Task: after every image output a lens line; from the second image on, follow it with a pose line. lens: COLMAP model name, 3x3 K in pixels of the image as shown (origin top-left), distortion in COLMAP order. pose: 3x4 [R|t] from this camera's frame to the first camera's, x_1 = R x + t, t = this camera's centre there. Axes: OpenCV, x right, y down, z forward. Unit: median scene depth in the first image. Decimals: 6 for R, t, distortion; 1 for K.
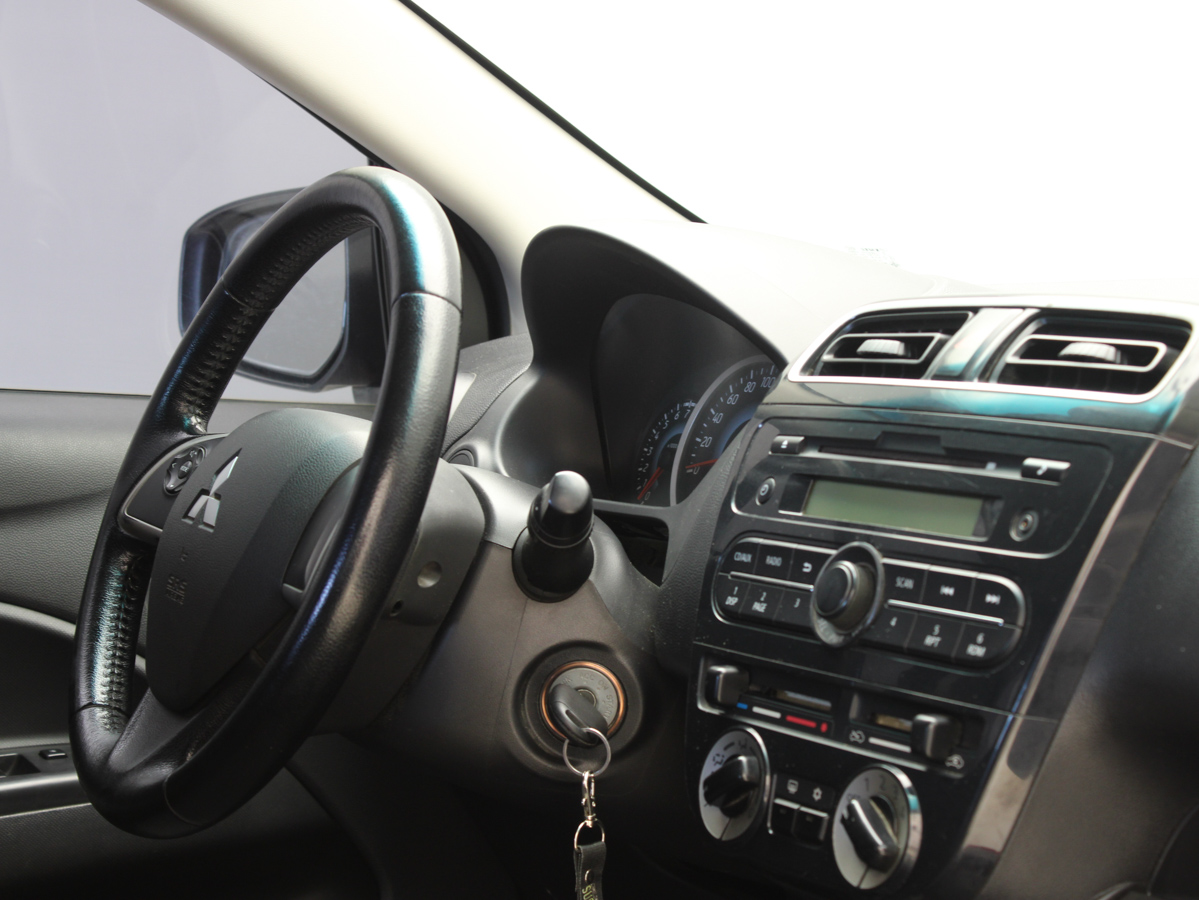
lens RADIAL K [[2563.8, 0, 604.1], [0, 2563.8, 460.9], [0, 0, 1]] dist [0.042201, 0.000000]
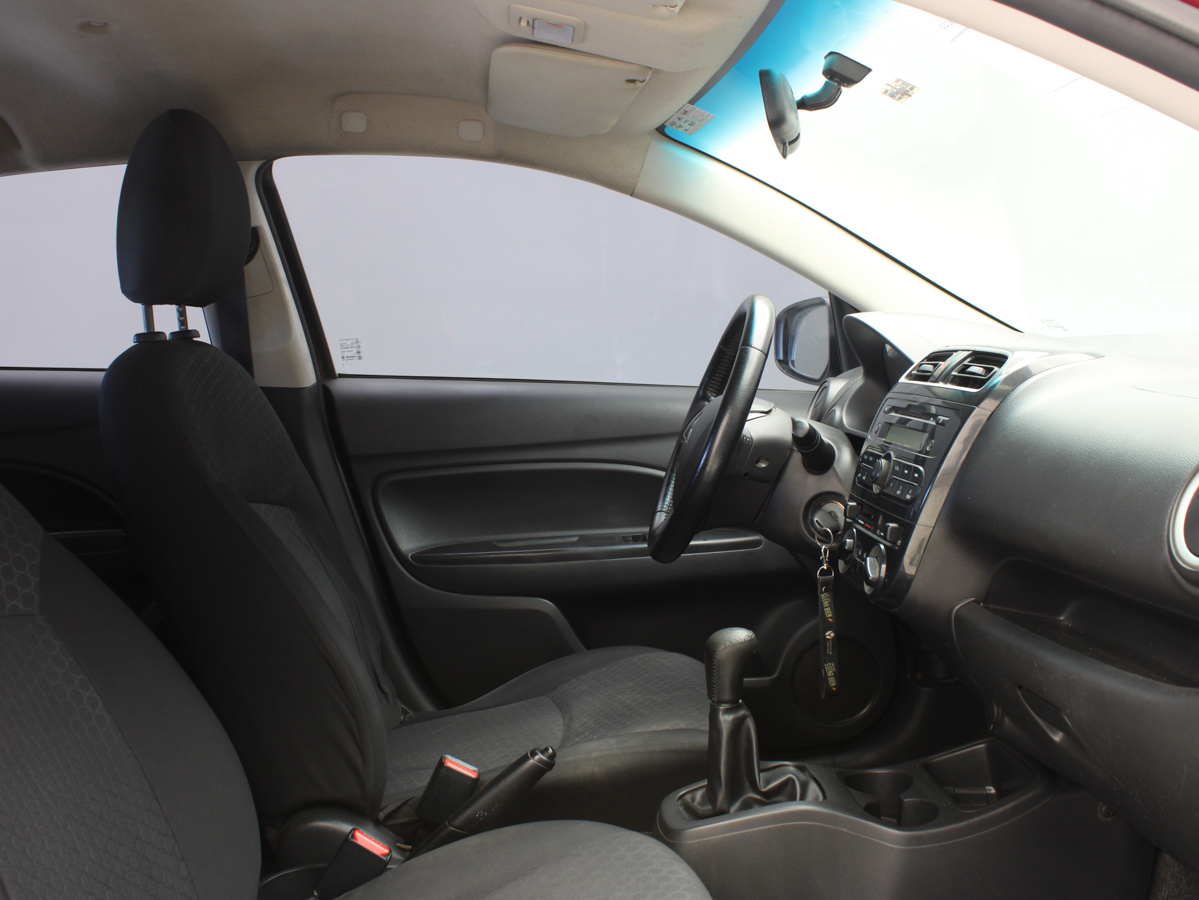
lens RADIAL K [[1228.6, 0, 597.8], [0, 1228.6, 441.2], [0, 0, 1]] dist [-0.082359, 0.000000]
pose [[0.886768, 0.017333, -0.461890, 0.332218], [-0.007654, 0.999710, 0.022820, -0.000869], [0.462152, -0.016701, 0.886644, -0.108698]]
